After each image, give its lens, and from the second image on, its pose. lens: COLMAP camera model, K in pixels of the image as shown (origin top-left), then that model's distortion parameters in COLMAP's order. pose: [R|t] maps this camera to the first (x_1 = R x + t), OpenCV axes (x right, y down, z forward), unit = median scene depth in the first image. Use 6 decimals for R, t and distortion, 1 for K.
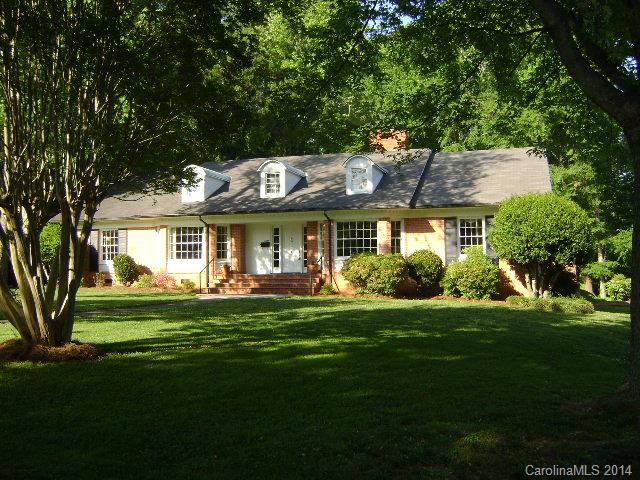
lens RADIAL K [[704.9, 0, 320.2], [0, 704.9, 241.7], [0, 0, 1]] dist [-0.110120, 0.000000]
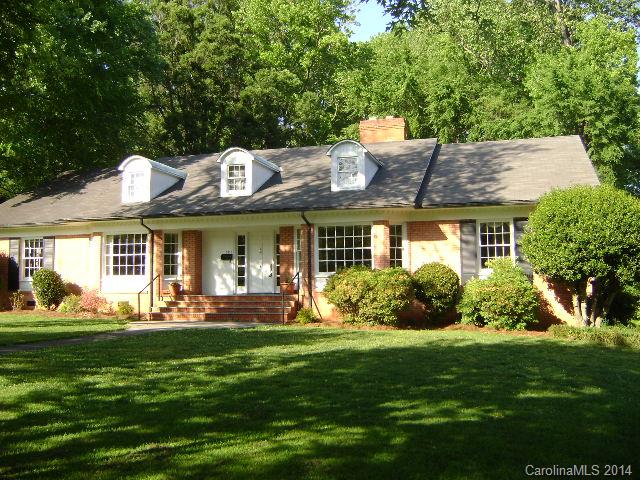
lens RADIAL K [[704.9, 0, 319.6], [0, 704.9, 238.7], [0, 0, 1]] dist [-0.110120, 0.000000]
pose [[0.999858, 0.000562, 0.016854, 0.011735], [-0.000049, 0.999536, -0.030443, 0.007968], [-0.016863, 0.030438, 0.999394, 0.233299]]
